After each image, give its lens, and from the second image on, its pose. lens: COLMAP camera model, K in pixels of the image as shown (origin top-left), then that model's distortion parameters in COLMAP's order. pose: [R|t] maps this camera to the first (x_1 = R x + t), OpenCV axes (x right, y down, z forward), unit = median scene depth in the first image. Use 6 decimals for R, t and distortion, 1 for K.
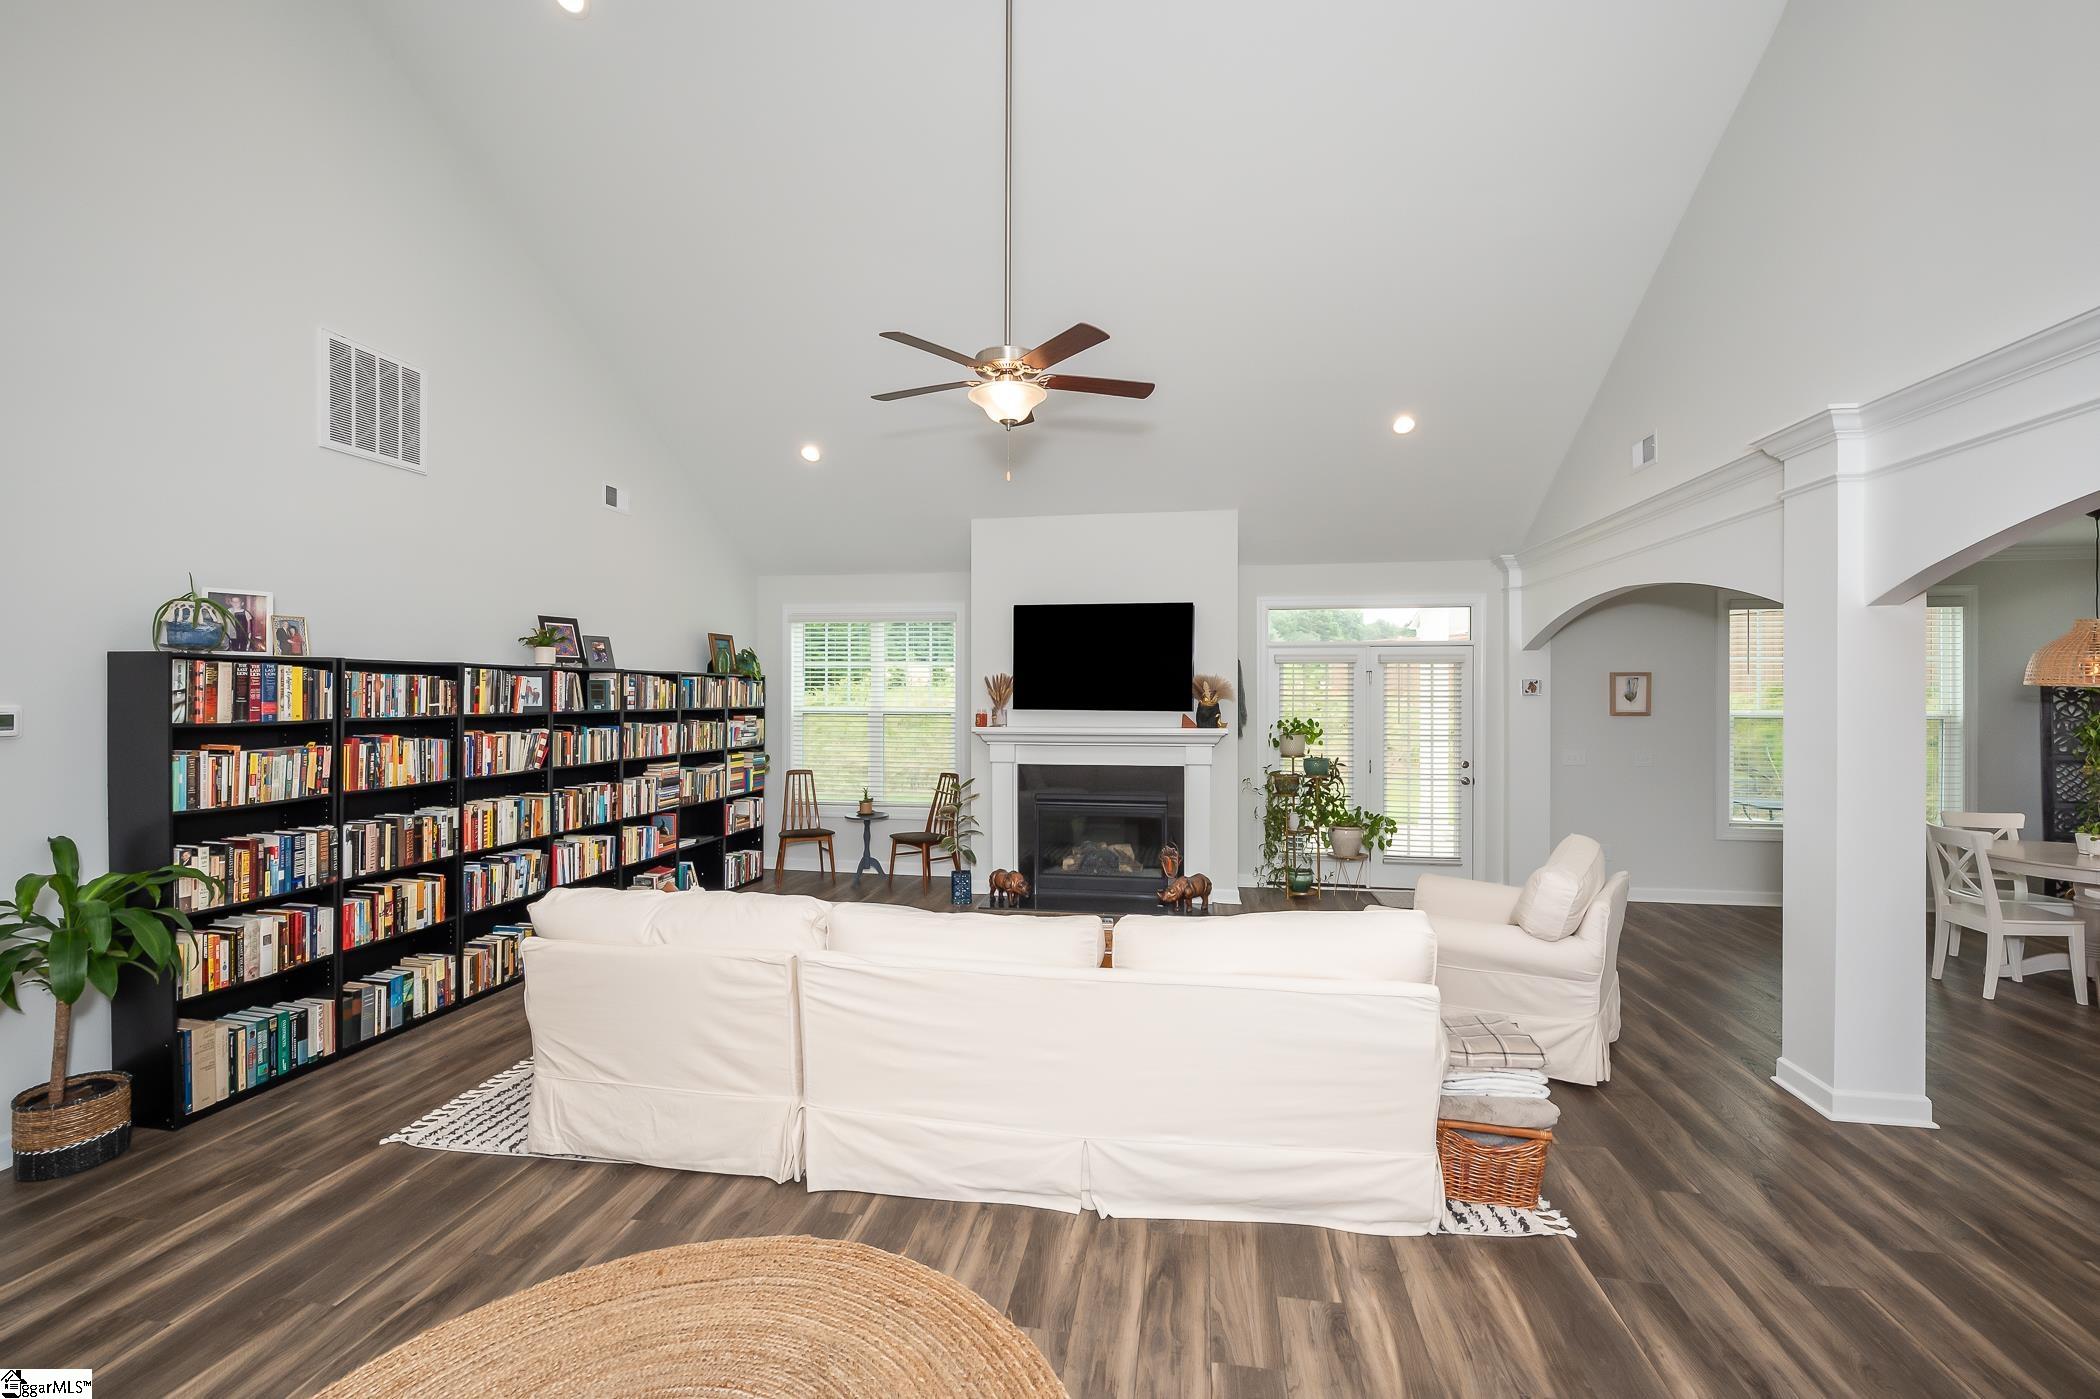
lens RADIAL K [[861.8, 0, 1058.5], [0, 861.8, 685.6], [0, 0, 1]] dist [0.000198, 0.000504]
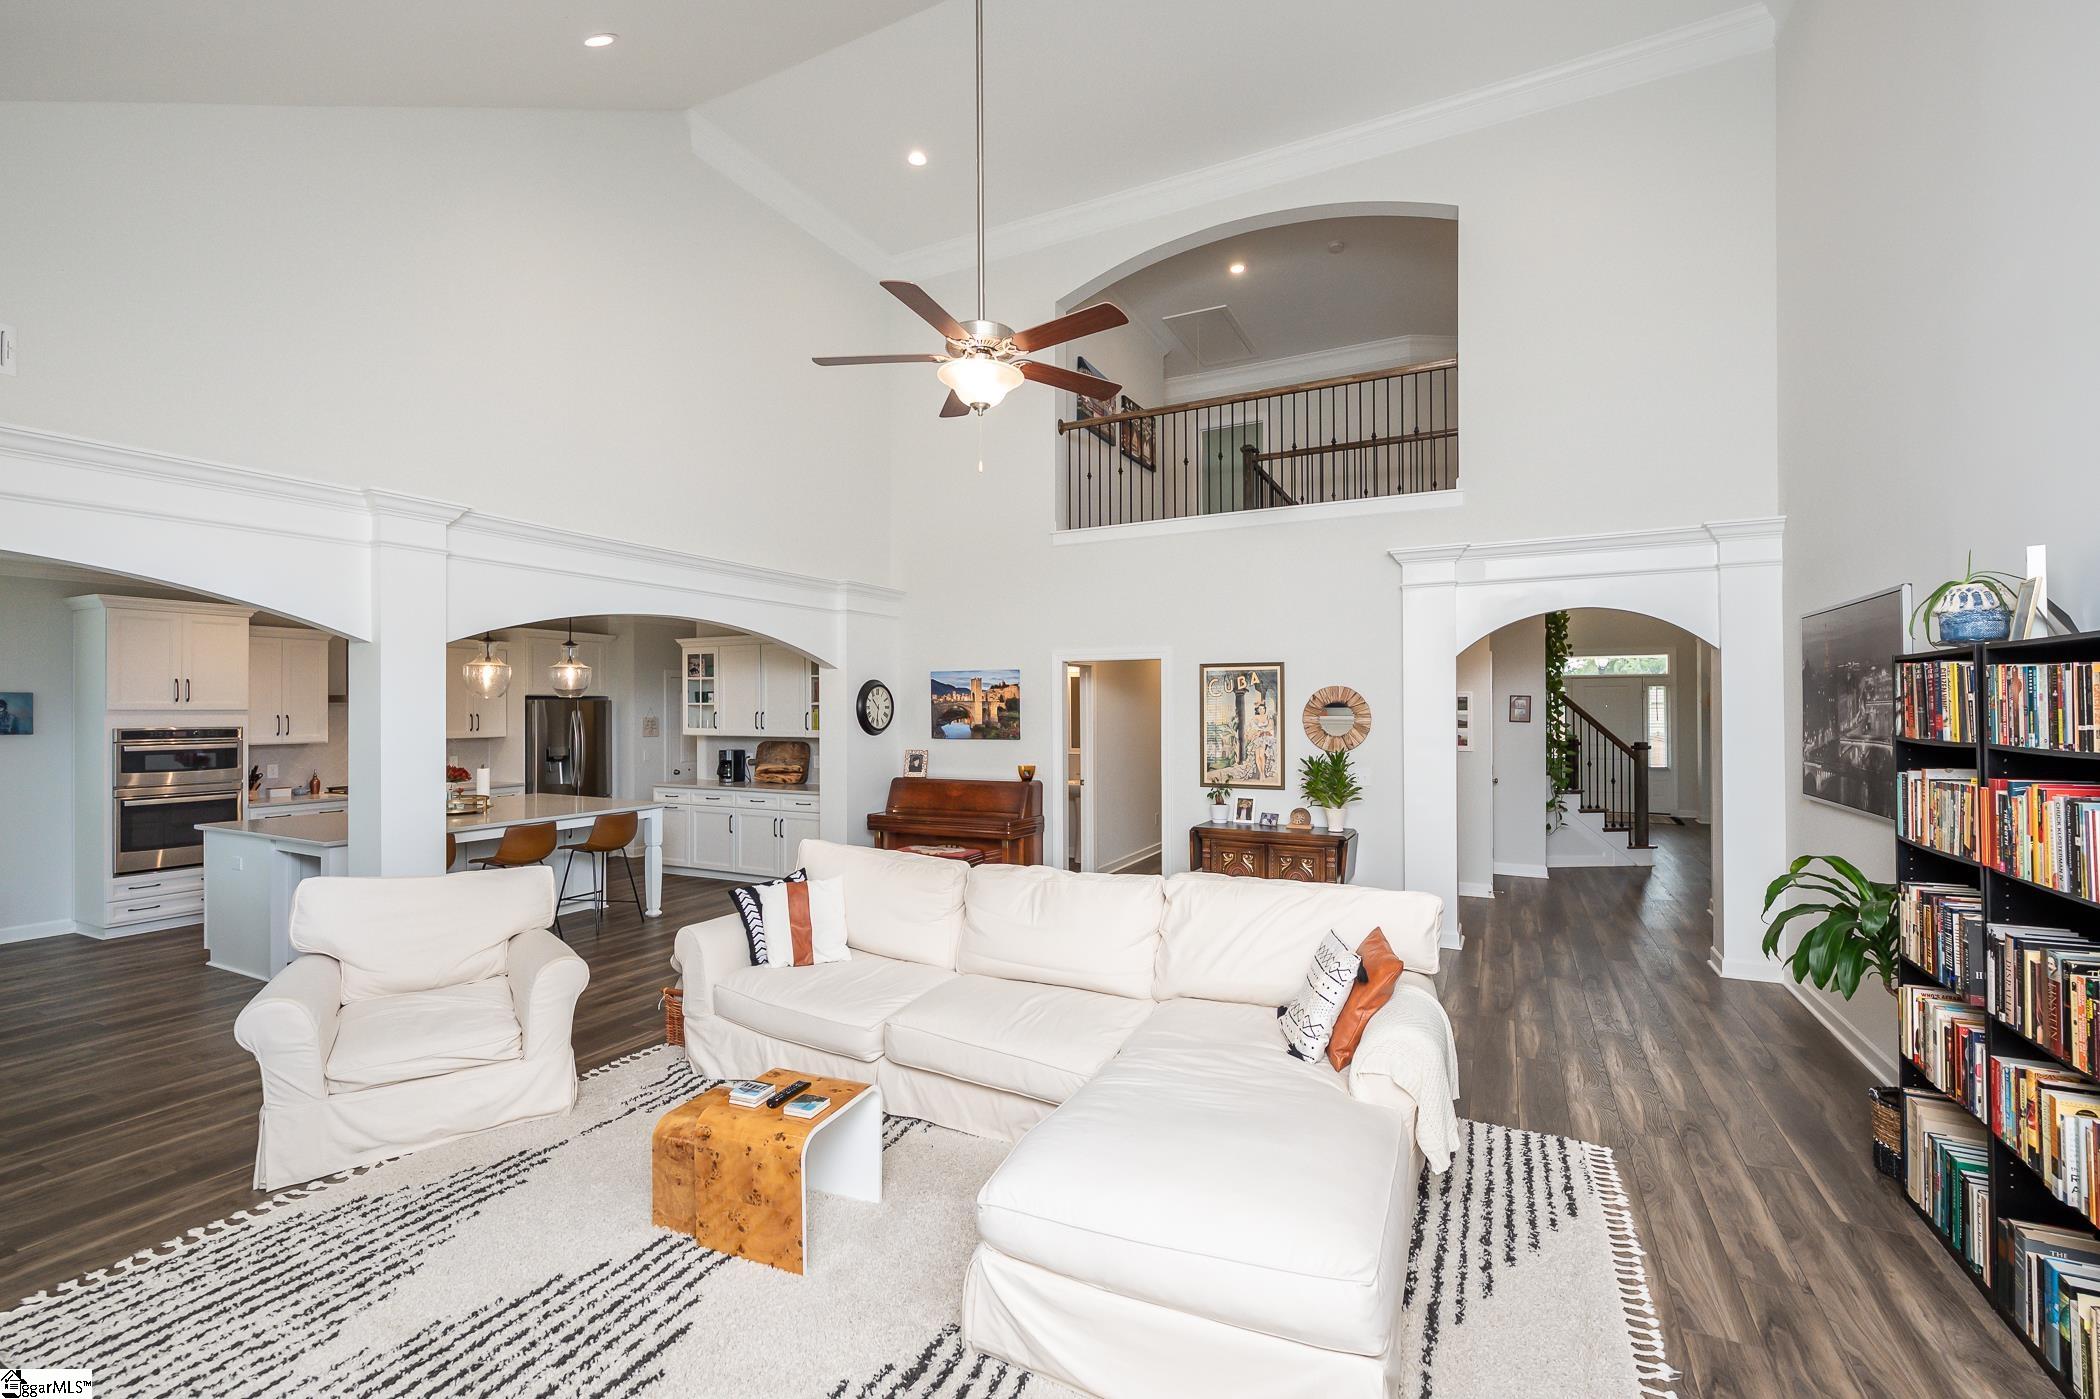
lens RADIAL K [[884.5, 0, 1044.5], [0, 884.5, 701.8], [0, 0, 1]] dist [-0.001901, -0.000694]
pose [[-0.951312, 0.003425, 0.308211, -0.210530], [0.001034, 0.999968, -0.007921, 0.006720], [-0.308228, -0.007217, -0.951285, 0.963933]]
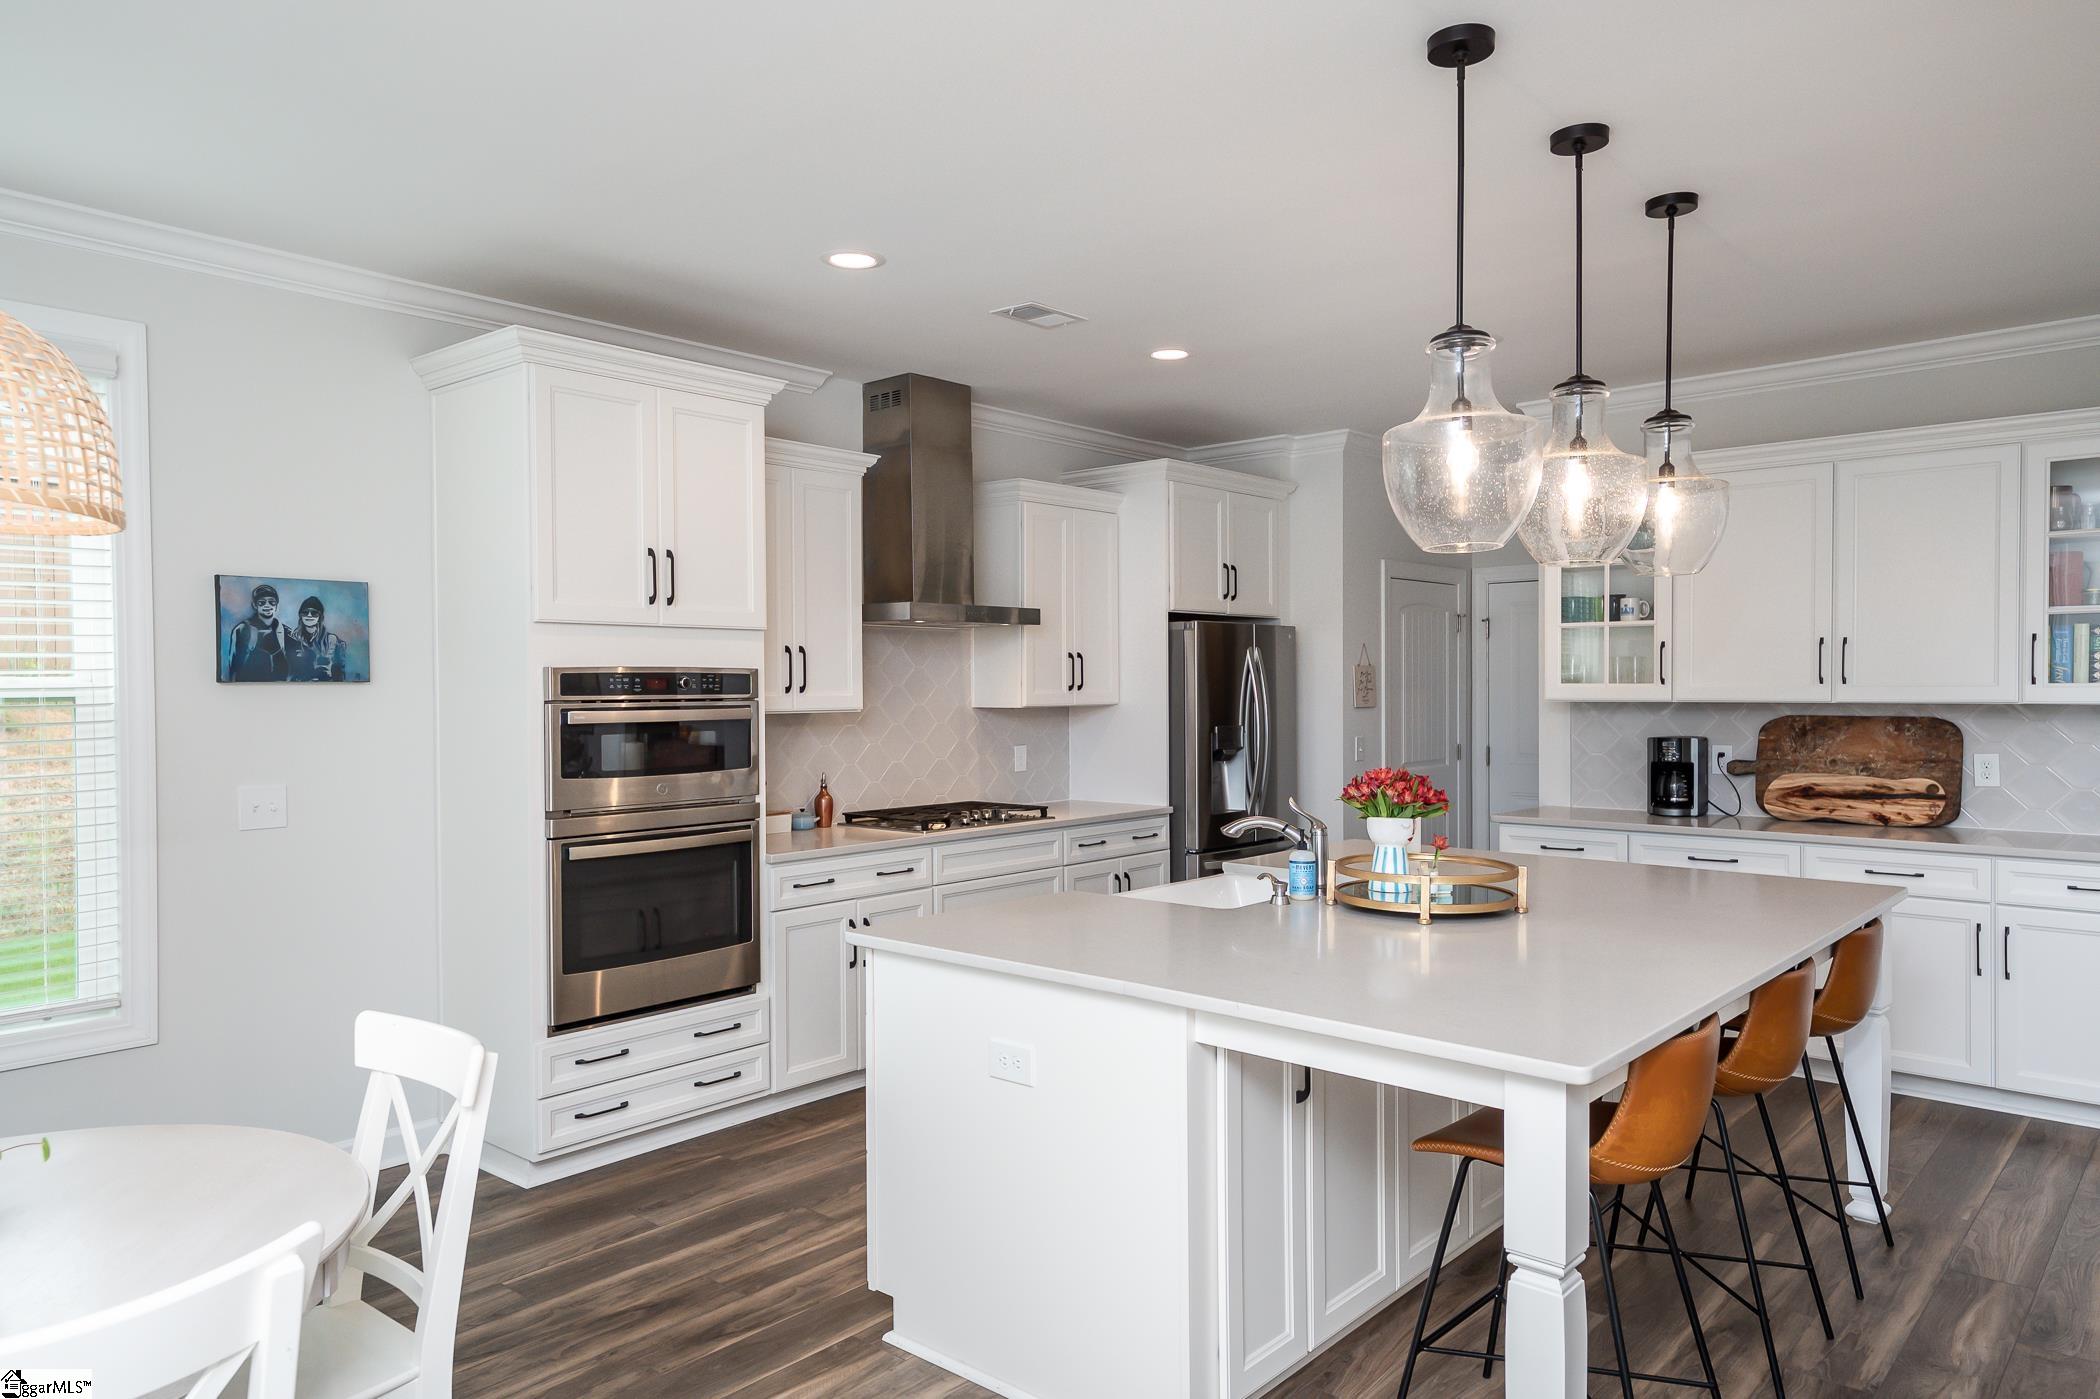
lens RADIAL K [[1367.1, 0, 1058.2], [0, 1367.1, 702.9], [0, 0, 1]] dist [0.030787, -0.005775]
pose [[-0.847266, -0.004368, 0.531152, 0.496907], [0.003087, 0.999909, 0.013147, 0.033858], [-0.531161, 0.012778, -0.847175, 0.765095]]
